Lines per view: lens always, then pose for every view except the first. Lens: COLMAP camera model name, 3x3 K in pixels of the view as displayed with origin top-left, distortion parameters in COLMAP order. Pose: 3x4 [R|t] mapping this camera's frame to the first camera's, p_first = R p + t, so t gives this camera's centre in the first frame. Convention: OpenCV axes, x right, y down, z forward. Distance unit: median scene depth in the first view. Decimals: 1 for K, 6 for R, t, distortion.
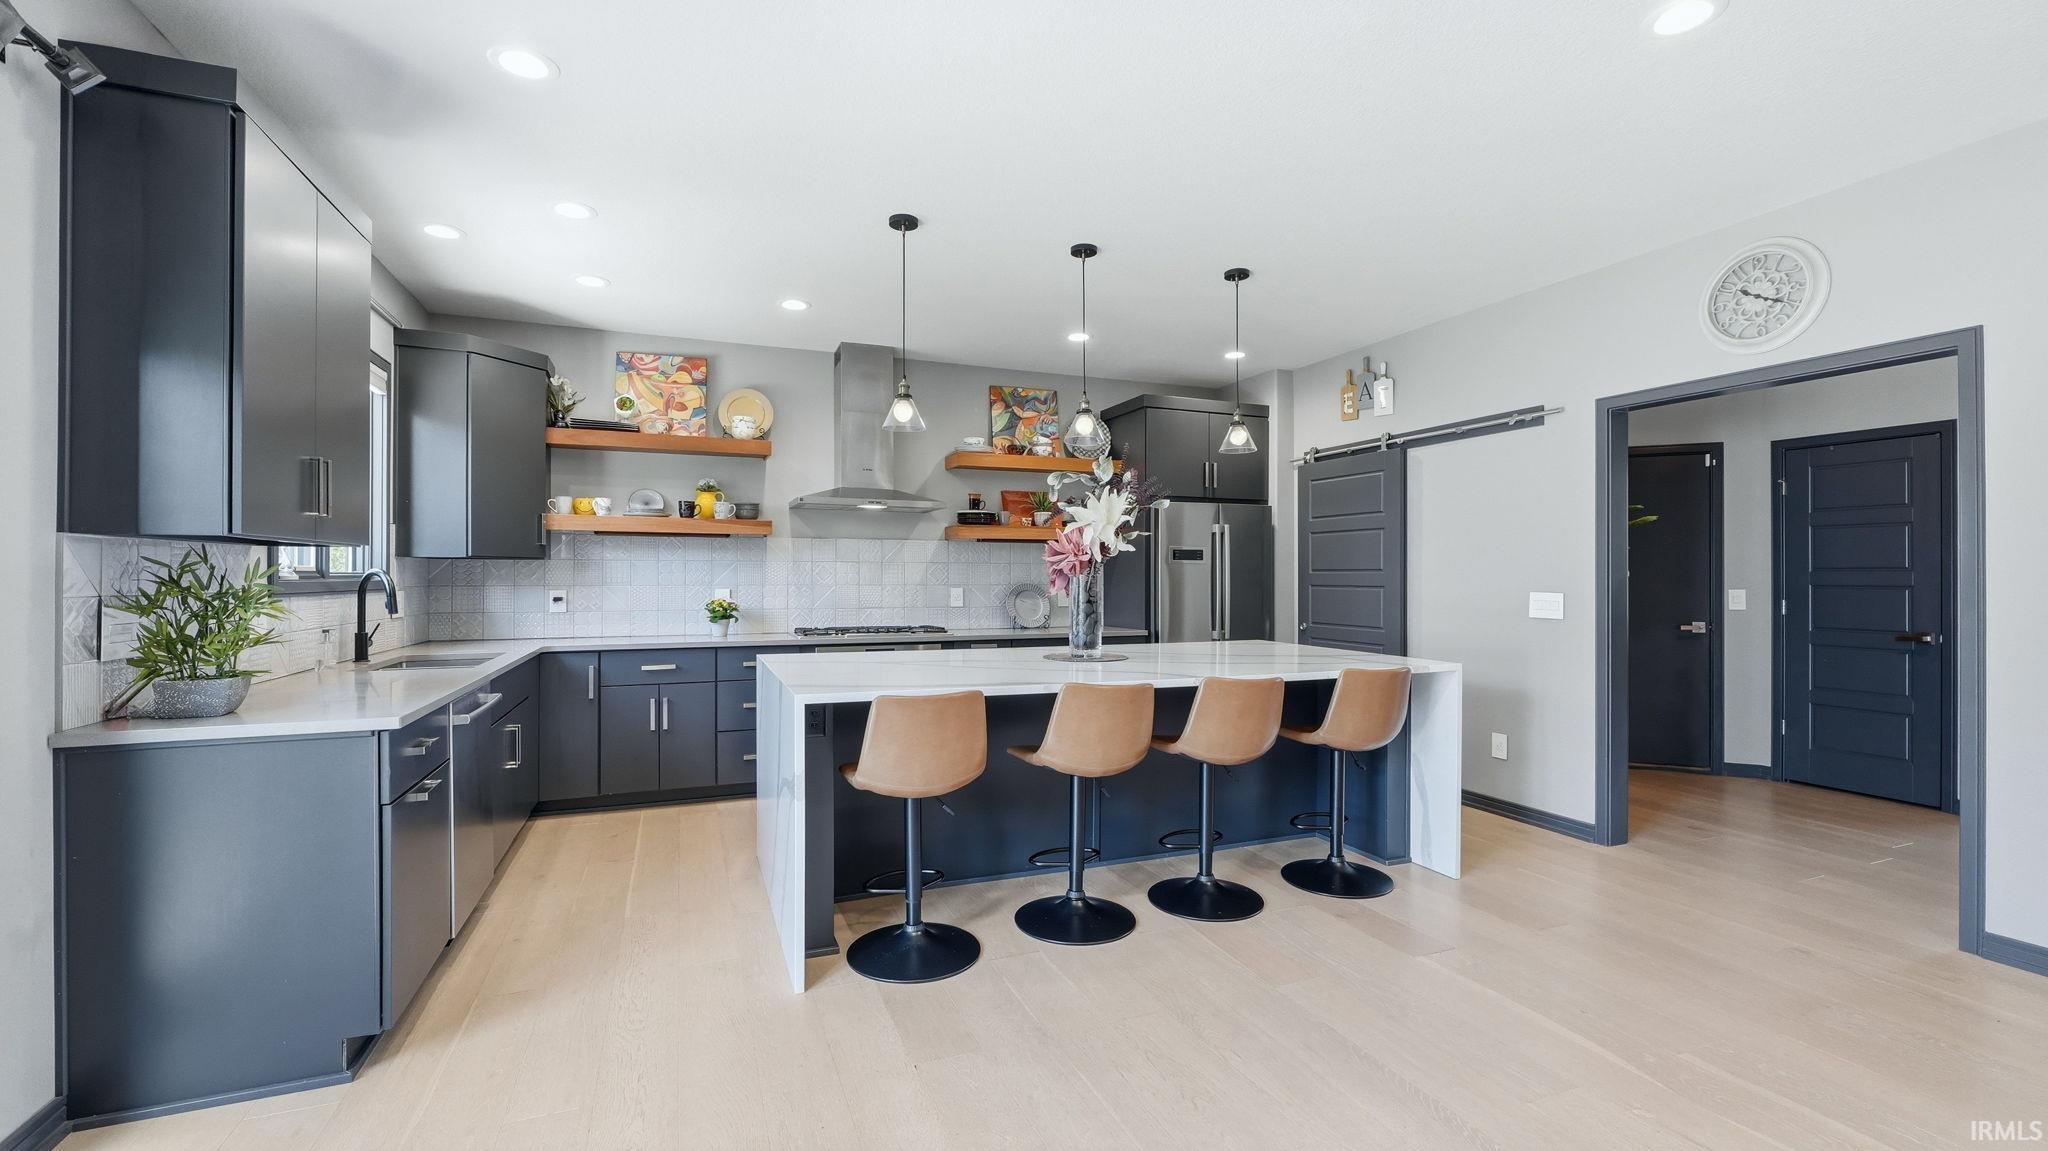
lens RADIAL K [[850.9, 0, 1024.9], [0, 850.9, 571.8], [0, 0, 1]] dist [-0.003826, -0.000842]
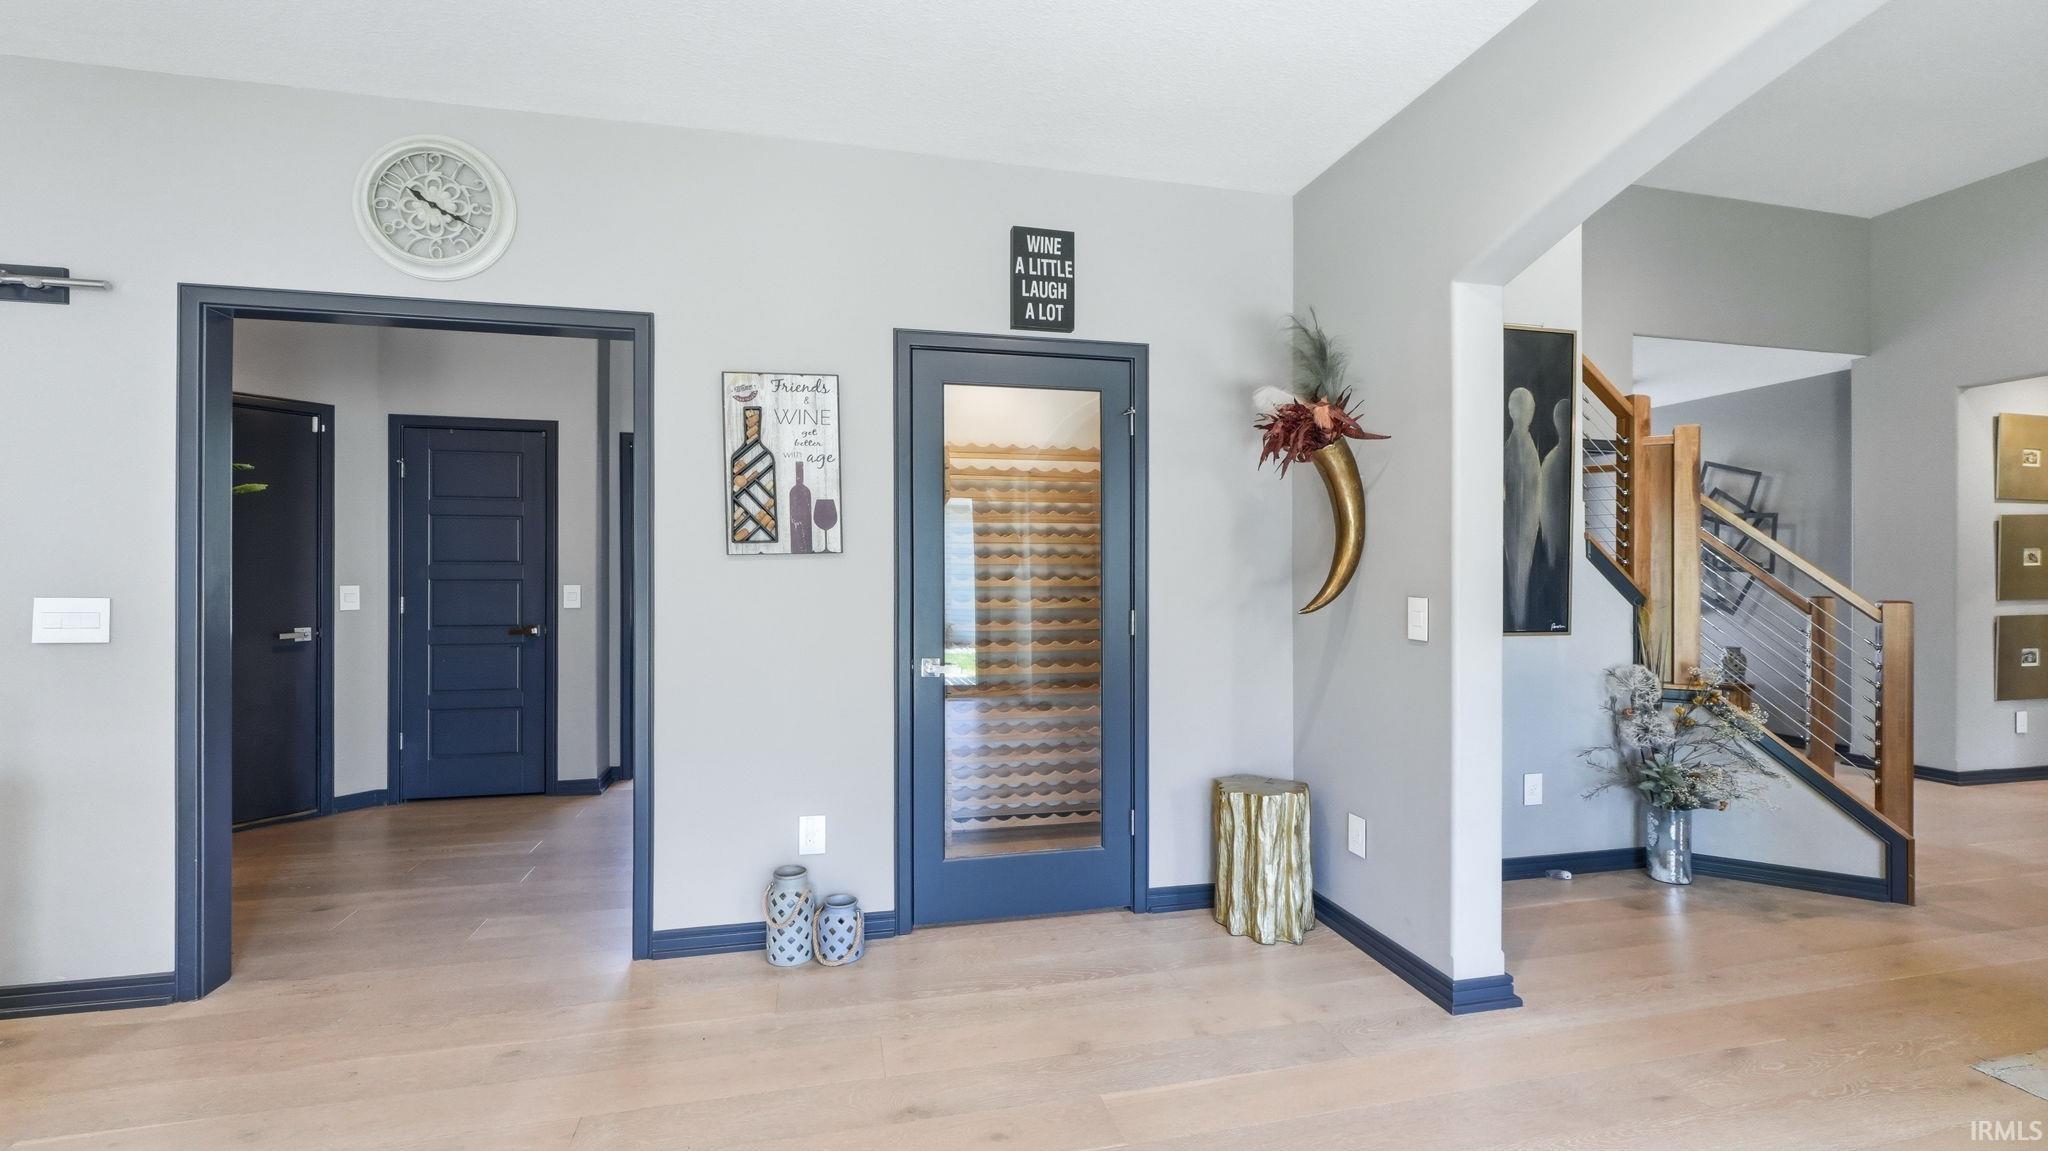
lens RADIAL K [[850.9, 0, 1022.8], [0, 850.9, 570.5], [0, 0, 1]] dist [-0.003826, -0.000842]
pose [[0.150379, -0.000973, 0.988628, 0.196276], [-0.005568, 0.999983, 0.001831, 0.001561], [-0.988613, -0.005780, 0.150371, 0.376407]]
